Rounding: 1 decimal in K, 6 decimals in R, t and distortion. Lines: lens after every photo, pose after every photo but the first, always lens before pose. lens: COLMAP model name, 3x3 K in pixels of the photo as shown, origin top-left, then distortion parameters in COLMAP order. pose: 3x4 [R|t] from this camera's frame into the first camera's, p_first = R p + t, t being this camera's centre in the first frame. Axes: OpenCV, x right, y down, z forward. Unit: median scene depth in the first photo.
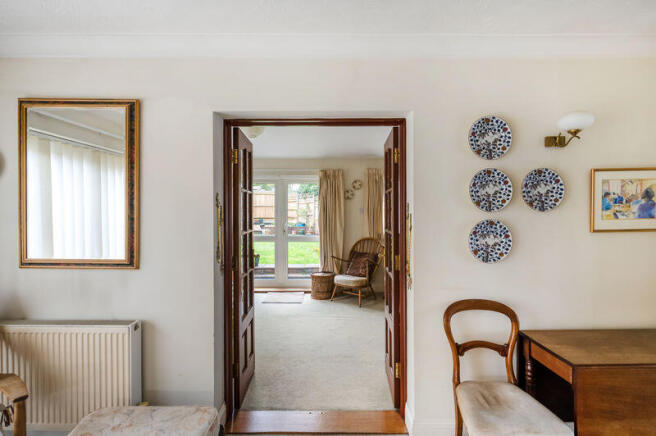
lens RADIAL K [[318.8, 0, 329.3], [0, 318.8, 211.4], [0, 0, 1]] dist [-0.000518, -0.000125]
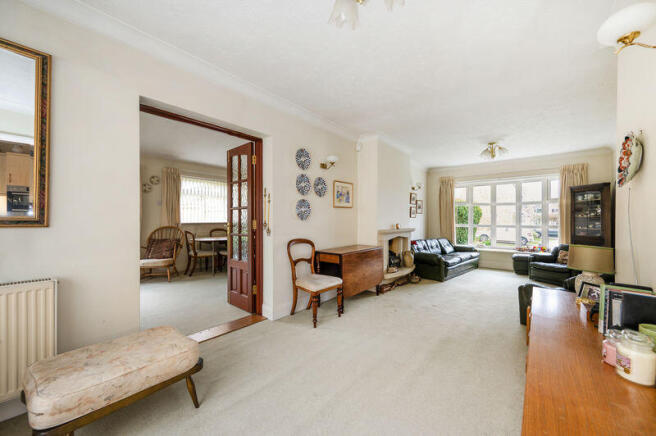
lens RADIAL K [[255.2, 0, 331.7], [0, 255.2, 217.8], [0, 0, 1]] dist [-0.002244, -0.000171]
pose [[0.630599, 0.005081, 0.776092, -0.647674], [-0.004450, 0.999986, -0.002931, 0.149067], [-0.776096, -0.001605, 0.630612, -0.173285]]
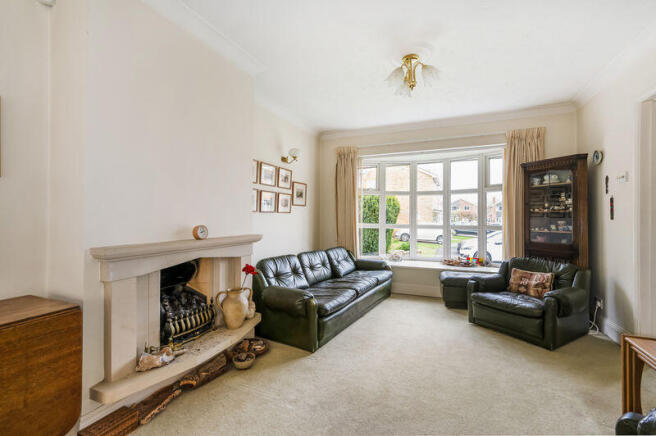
lens RADIAL K [[291.6, 0, 326.6], [0, 291.6, 214.8], [0, 0, 1]] dist [0.000262, -0.000124]
pose [[0.397800, 0.007661, 0.917440, 0.733087], [-0.005970, 0.999966, -0.005762, 0.155684], [-0.917453, -0.003186, 0.397832, -0.019220]]
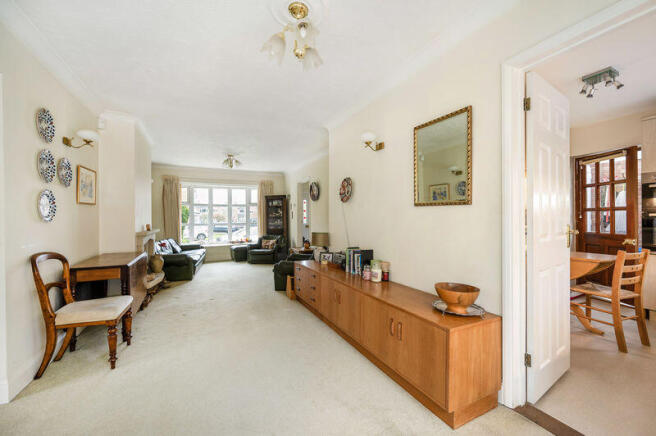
lens RADIAL K [[256.1, 0, 325.1], [0, 256.1, 215.8], [0, 0, 1]] dist [-0.001117, -0.000084]
pose [[-0.431845, 0.008770, 0.901905, -0.909821], [0.004612, 0.999961, -0.007515, 0.145278], [-0.901936, 0.000914, -0.431868, 0.427738]]
